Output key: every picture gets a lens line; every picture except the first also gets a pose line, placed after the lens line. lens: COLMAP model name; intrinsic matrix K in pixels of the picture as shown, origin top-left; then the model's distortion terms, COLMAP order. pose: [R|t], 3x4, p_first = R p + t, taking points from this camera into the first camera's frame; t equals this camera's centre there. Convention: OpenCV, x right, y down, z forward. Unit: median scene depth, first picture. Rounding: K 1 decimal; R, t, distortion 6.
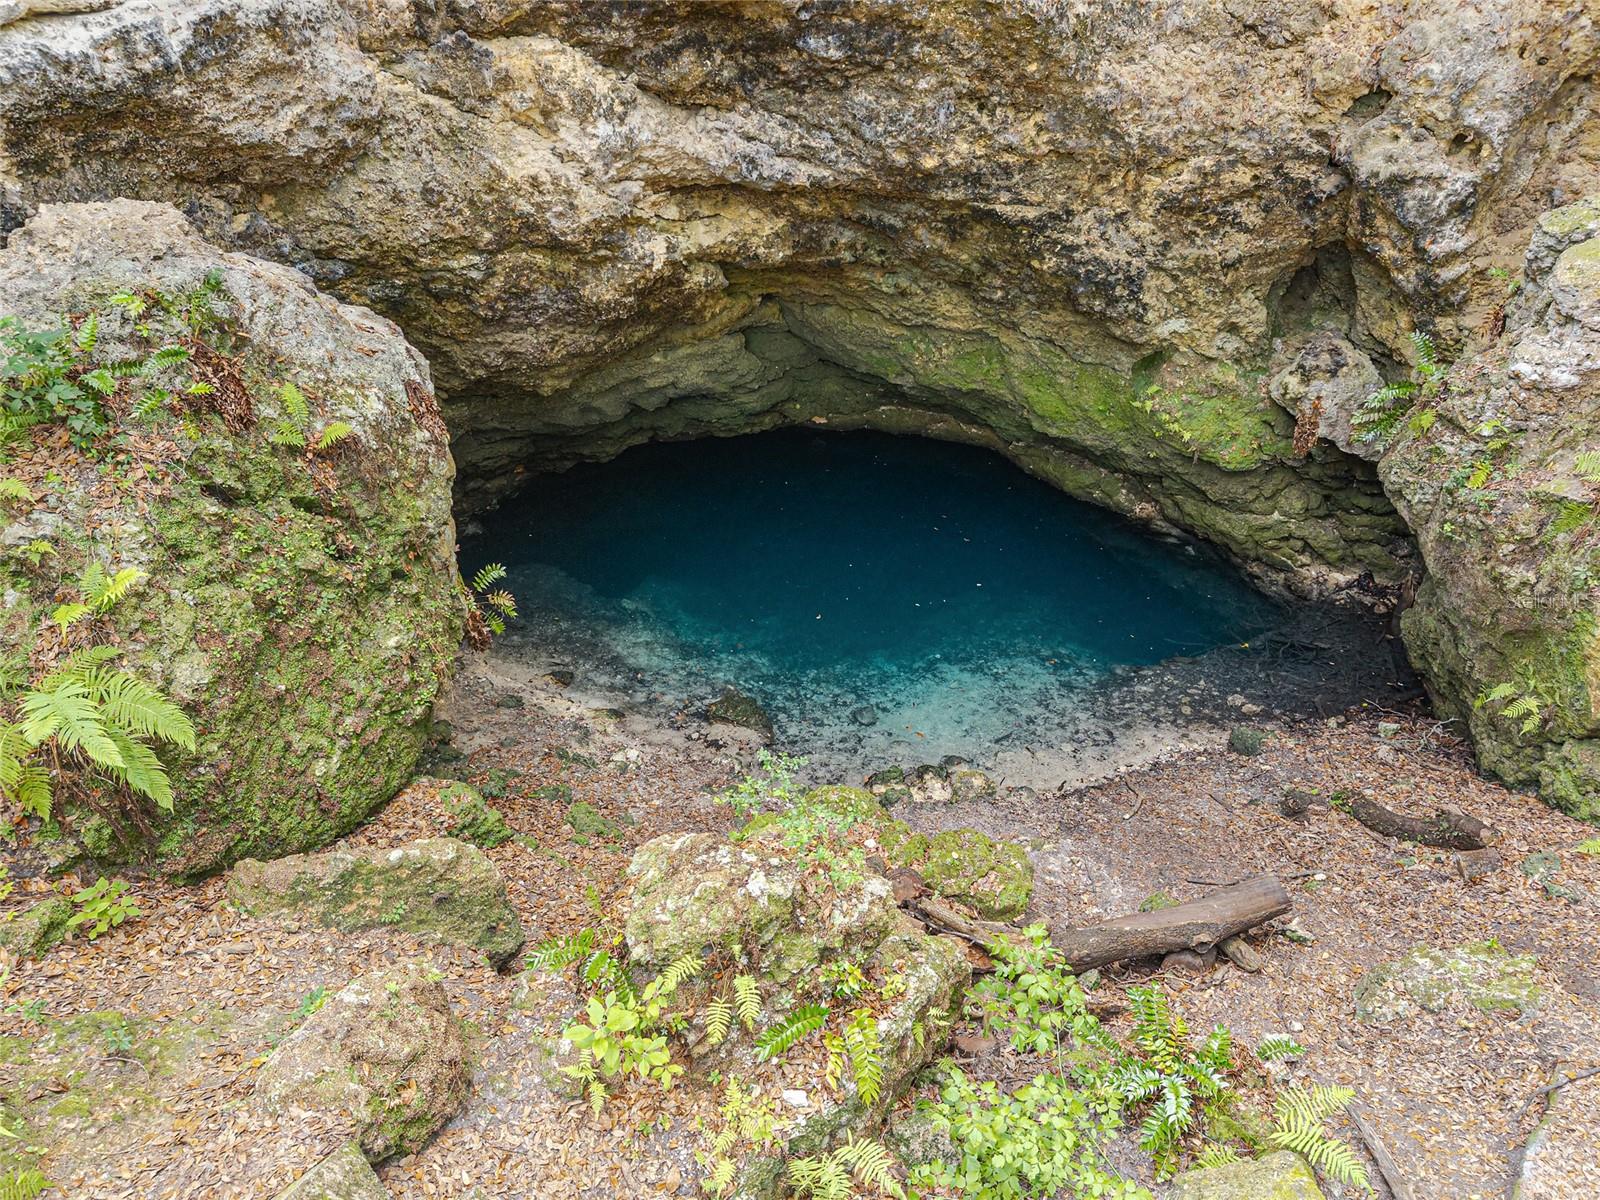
lens RADIAL K [[1070.4, 0, 804.7], [0, 1070.4, 603.3], [0, 0, 1]] dist [0.021169, -0.021677]
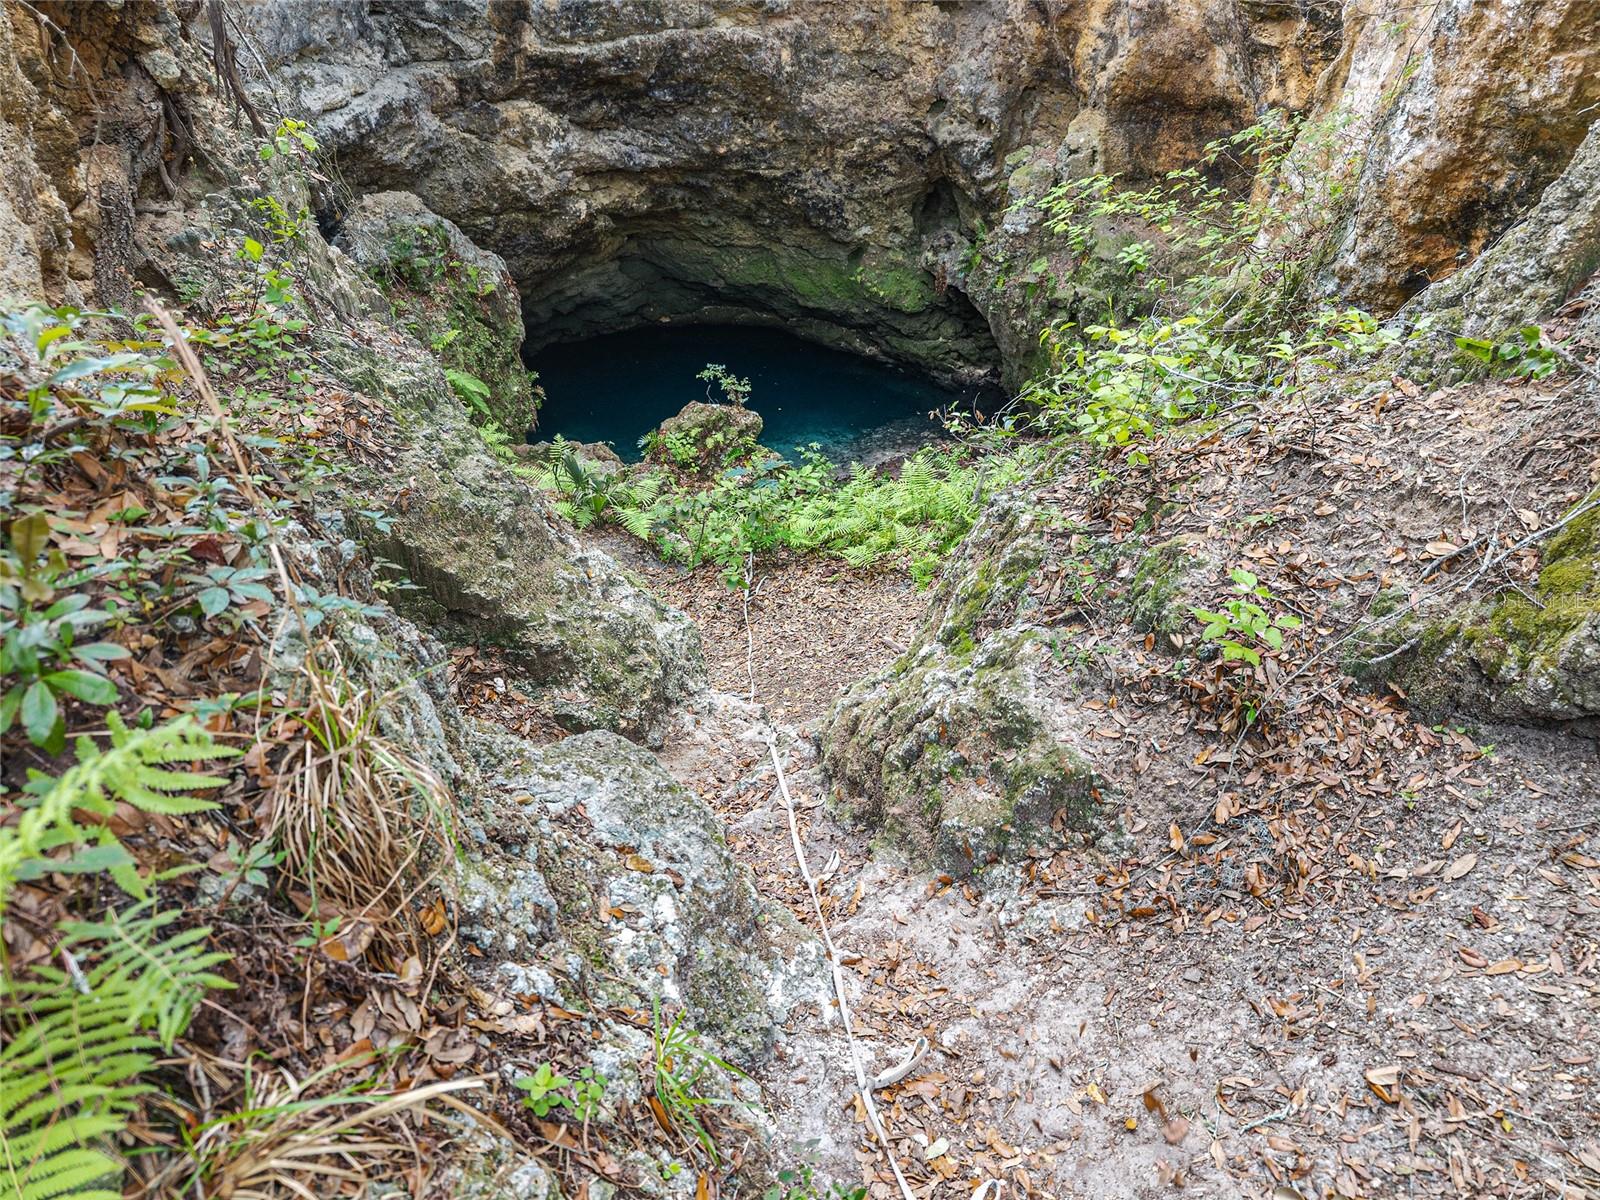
lens RADIAL K [[1070.4, 0, 805.2], [0, 1070.4, 606.6], [0, 0, 1]] dist [0.021169, -0.021677]
pose [[0.975539, -0.139556, 0.169847, -0.182722], [0.136598, 0.990201, 0.029040, 0.367020], [-0.172236, -0.005129, 0.985042, -0.934272]]
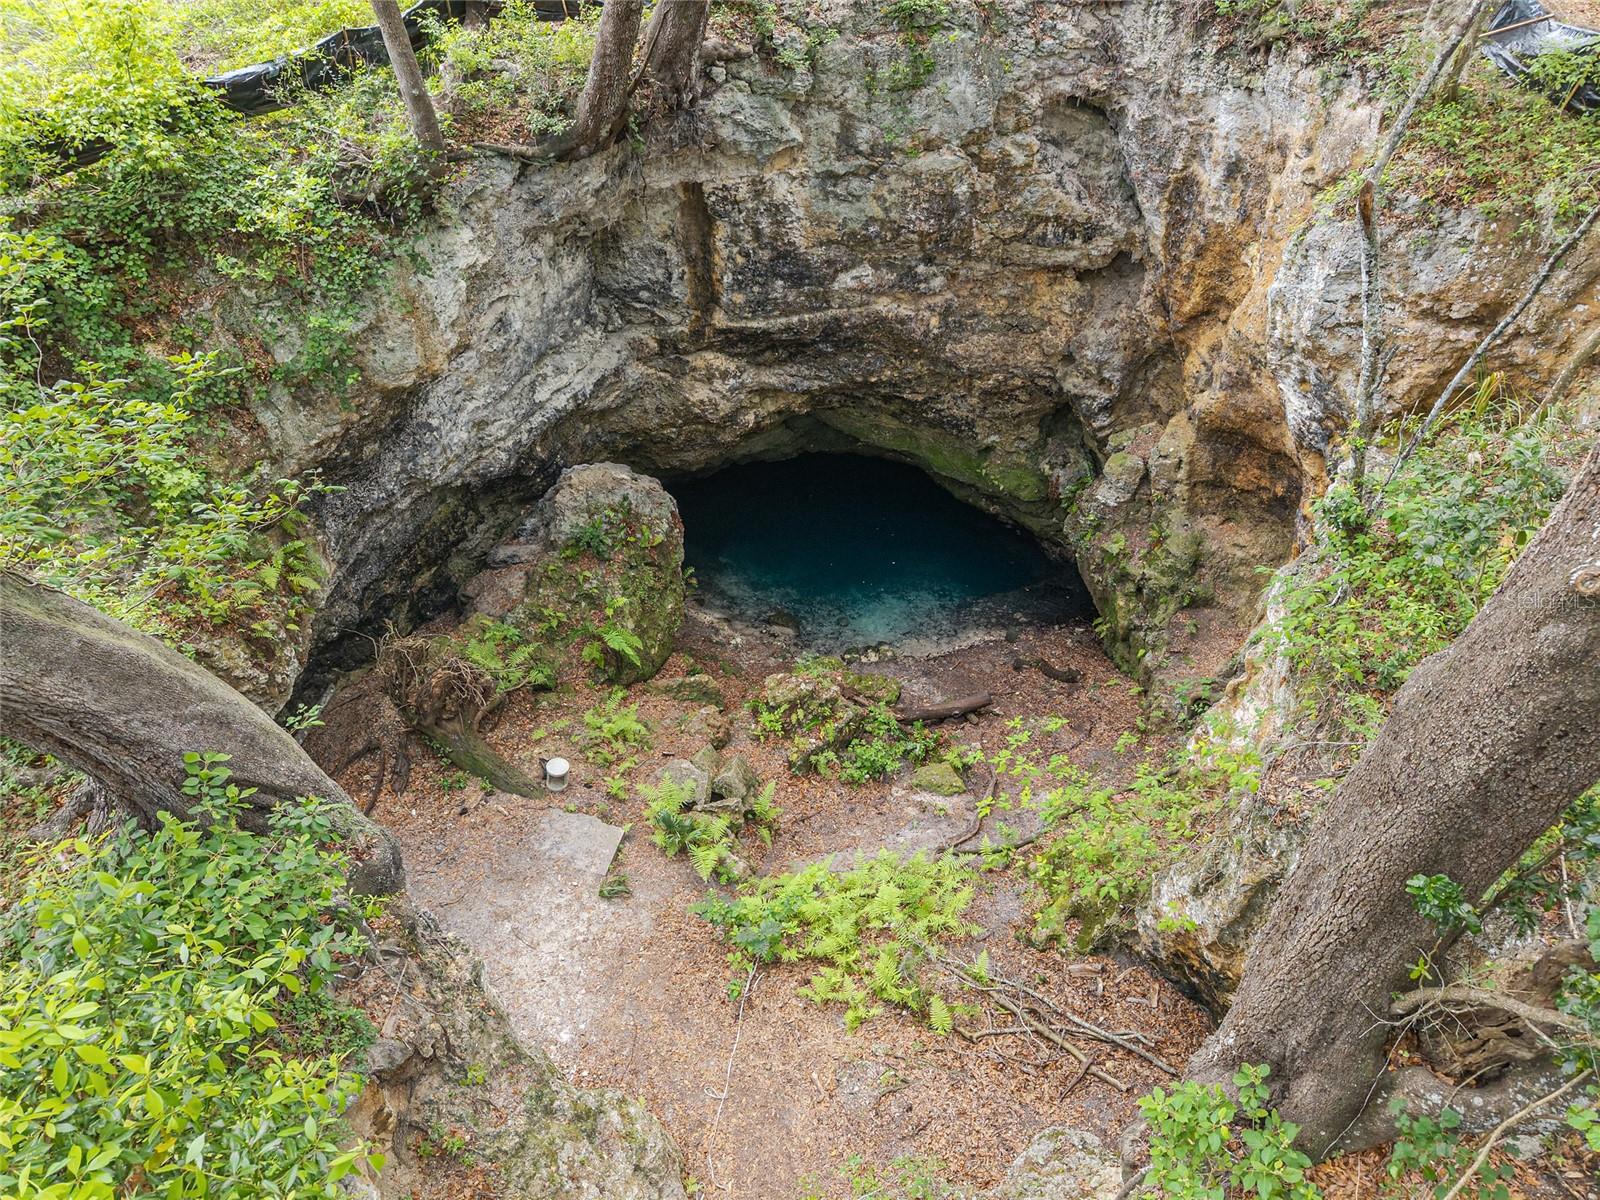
lens RADIAL K [[1070.4, 0, 804.1], [0, 1070.4, 605.3], [0, 0, 1]] dist [0.021169, -0.021677]
pose [[0.999950, 0.007814, -0.006310, -0.009345], [-0.006836, 0.989784, 0.142409, -0.276513], [0.007358, -0.142358, 0.989788, -1.326401]]
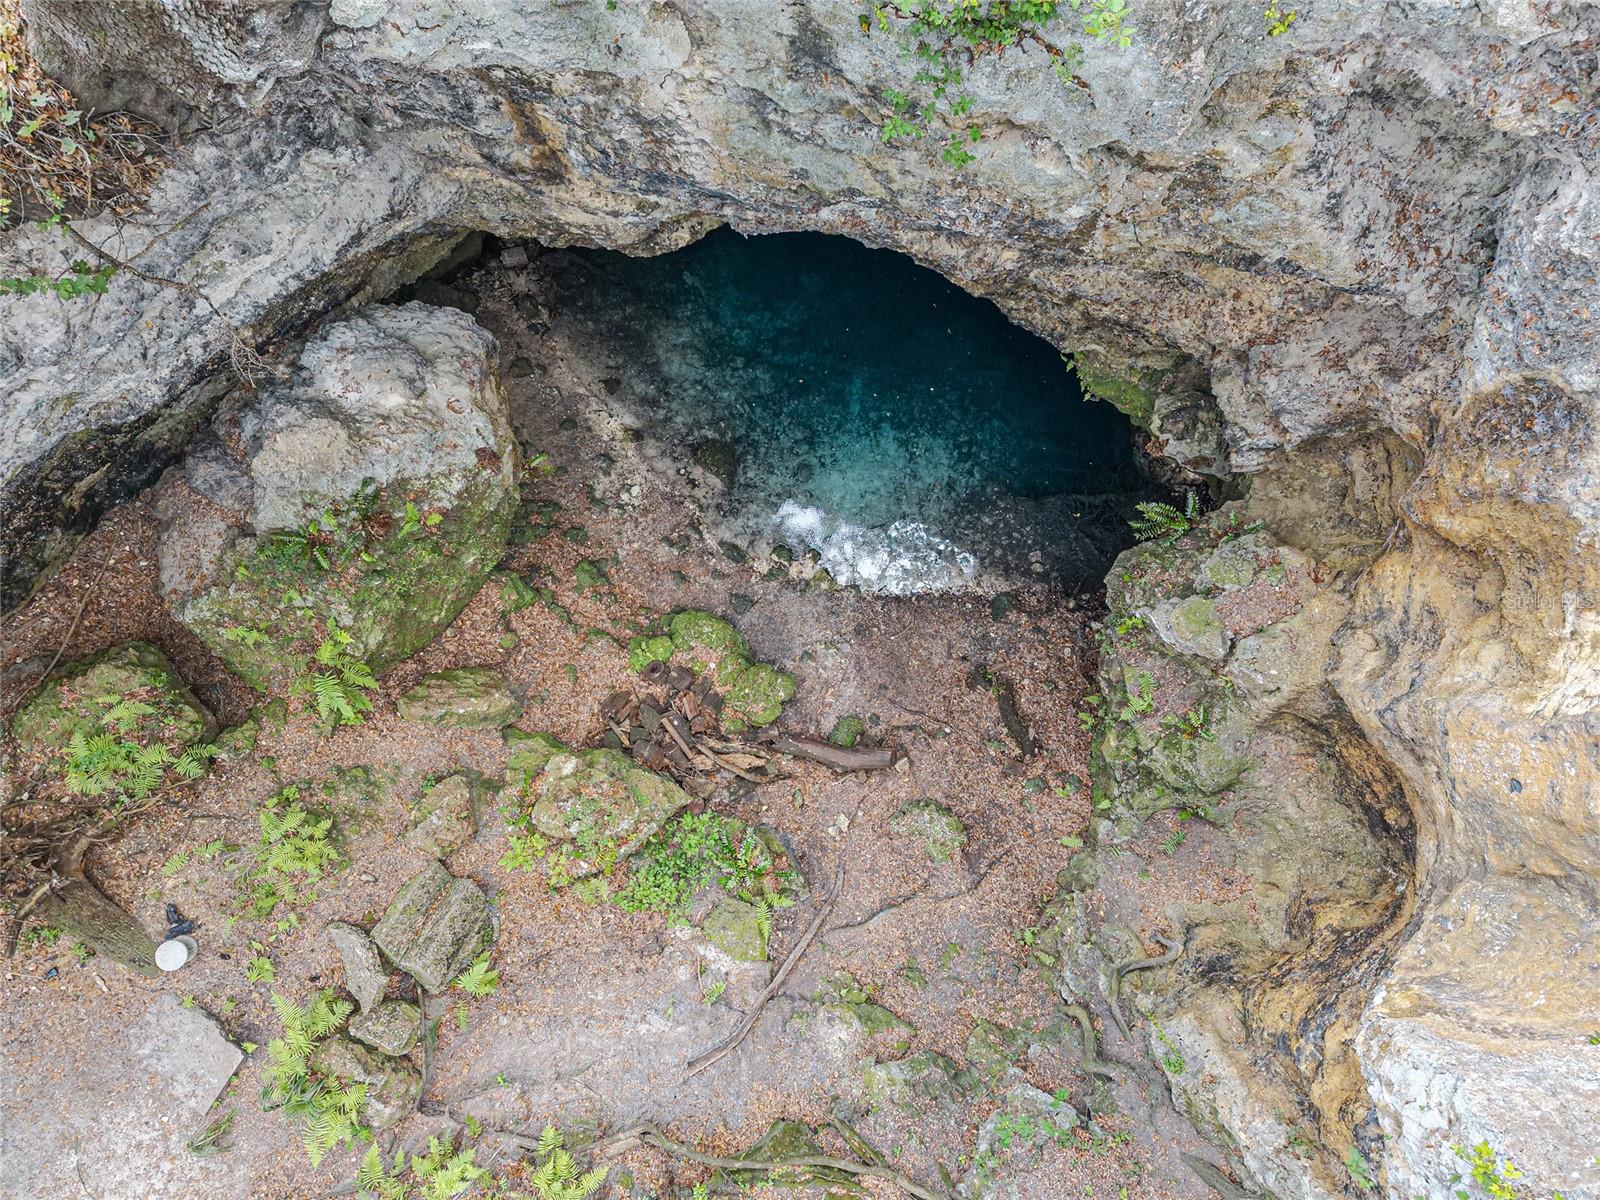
lens RADIAL K [[1070.4, 0, 806.3], [0, 1070.4, 600.1], [0, 0, 1]] dist [0.021169, -0.021677]
pose [[0.942227, 0.334676, -0.014172, 0.175723], [-0.208794, 0.619857, 0.756427, -1.127000], [0.261943, -0.709767, 0.653924, -0.114982]]
